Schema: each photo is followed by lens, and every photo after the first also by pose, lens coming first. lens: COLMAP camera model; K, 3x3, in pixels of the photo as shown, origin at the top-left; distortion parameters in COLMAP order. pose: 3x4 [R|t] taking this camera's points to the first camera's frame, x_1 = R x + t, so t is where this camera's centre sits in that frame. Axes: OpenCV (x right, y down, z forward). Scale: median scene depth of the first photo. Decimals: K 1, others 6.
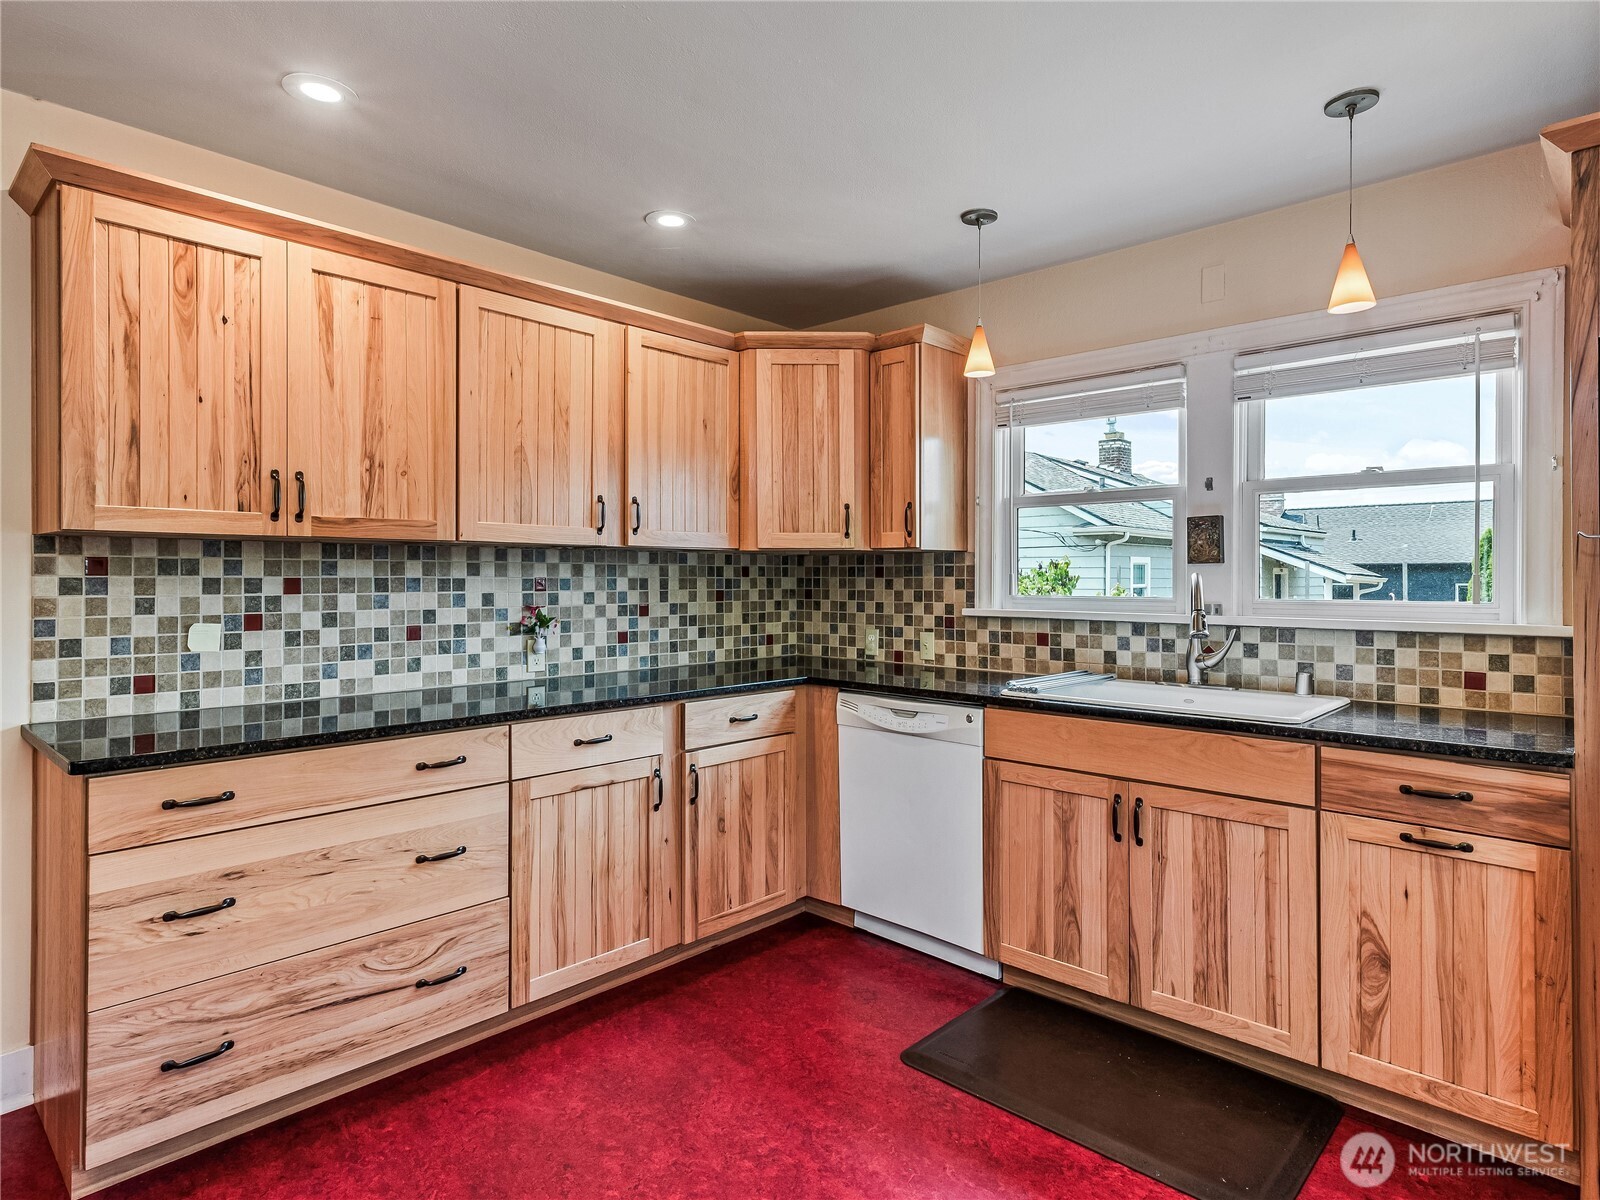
lens RADIAL K [[899.7, 0, 800.8], [0, 899.7, 577.7], [0, 0, 1]] dist [0.005001, 0.001895]
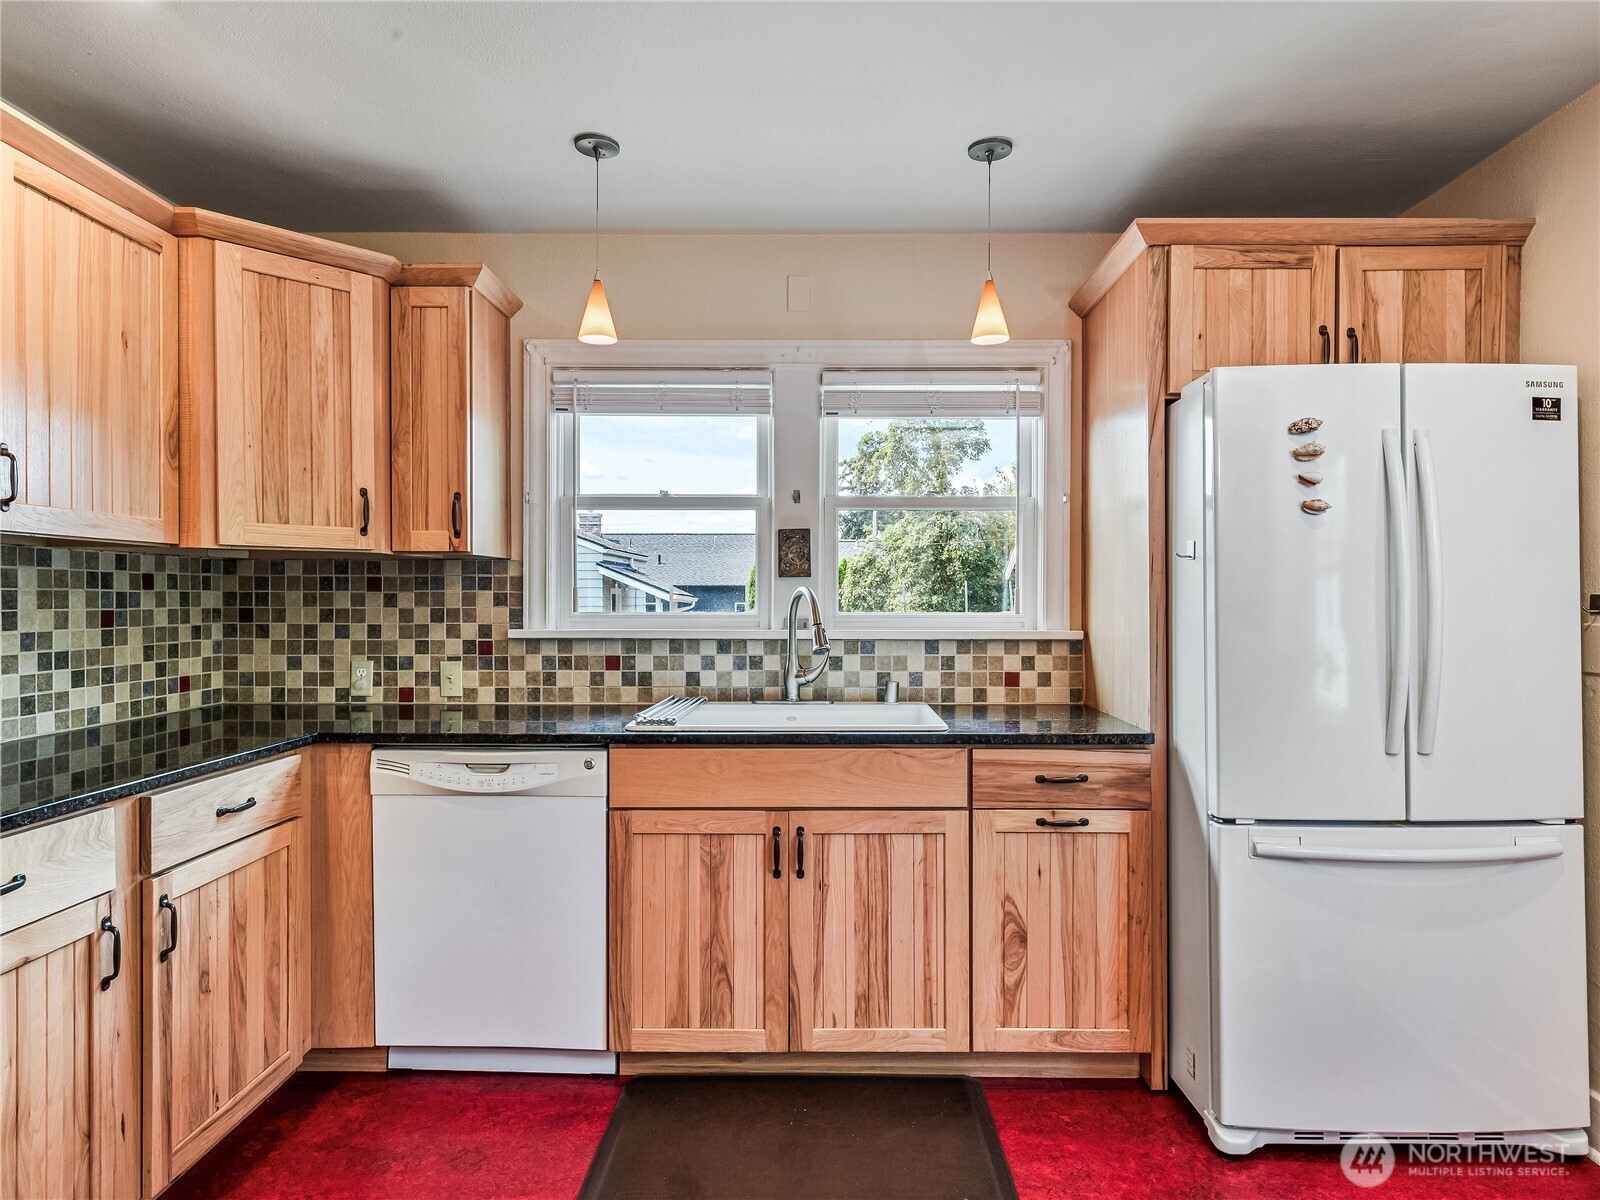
lens RADIAL K [[933.5, 0, 822.6], [0, 933.5, 602.6], [0, 0, 1]] dist [0.009902, -0.001080]
pose [[0.734955, -0.003863, 0.678105, -0.209211], [-0.000231, 0.999982, 0.005947, 0.005639], [-0.678116, -0.004528, 0.734941, 0.220686]]
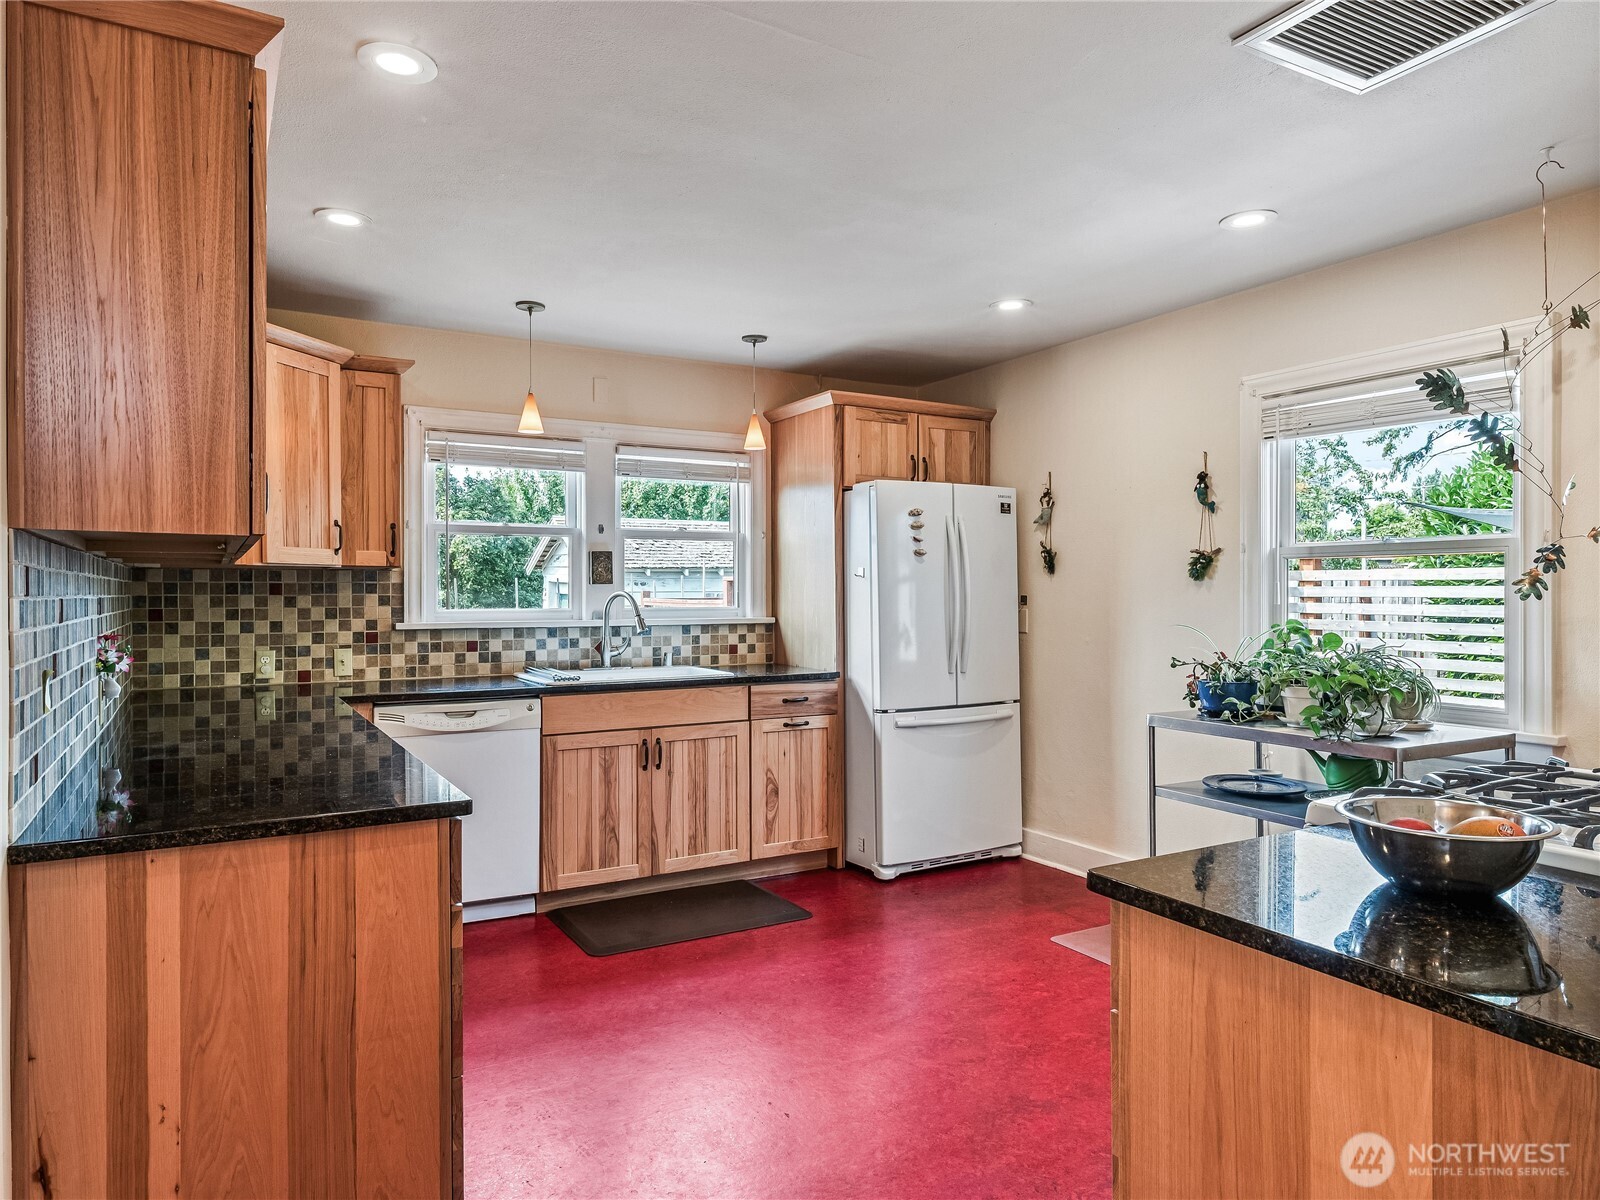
lens RADIAL K [[995.8, 0, 798.7], [0, 995.8, 592.3], [0, 0, 1]] dist [0.006145, -0.000176]
pose [[0.294810, -0.002688, 0.955552, -0.938048], [0.001450, 0.999996, 0.002366, -0.005607], [-0.955555, 0.000688, 0.294813, 0.217877]]
